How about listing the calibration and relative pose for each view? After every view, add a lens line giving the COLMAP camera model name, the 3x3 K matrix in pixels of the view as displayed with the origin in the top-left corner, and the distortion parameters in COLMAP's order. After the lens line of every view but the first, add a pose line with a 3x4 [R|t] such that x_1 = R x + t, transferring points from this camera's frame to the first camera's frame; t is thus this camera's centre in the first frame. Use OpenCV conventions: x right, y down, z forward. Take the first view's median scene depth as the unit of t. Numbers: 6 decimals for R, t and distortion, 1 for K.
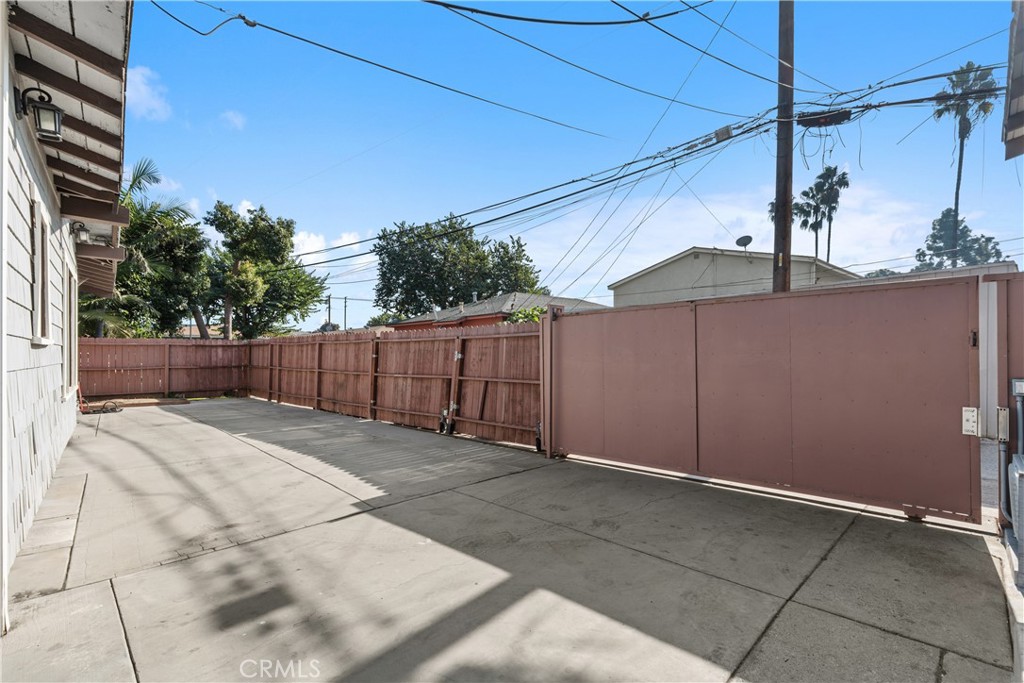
lens RADIAL K [[460.0, 0, 513.2], [0, 460.0, 354.4], [0, 0, 1]] dist [0.001114, 0.014007]
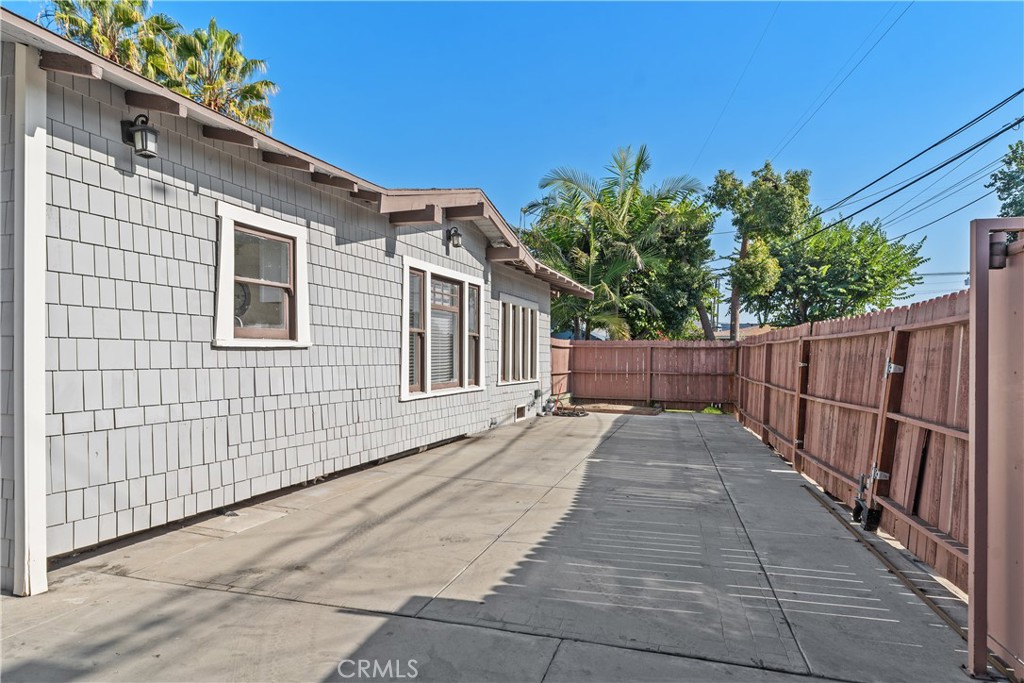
lens RADIAL K [[599.3, 0, 507.5], [0, 599.3, 352.0], [0, 0, 1]] dist [0.002887, -0.000350]
pose [[0.498031, 0.003648, -0.867152, 0.139560], [-0.015199, 0.999874, -0.004523, -0.002759], [0.867026, 0.015432, 0.498024, 0.228102]]
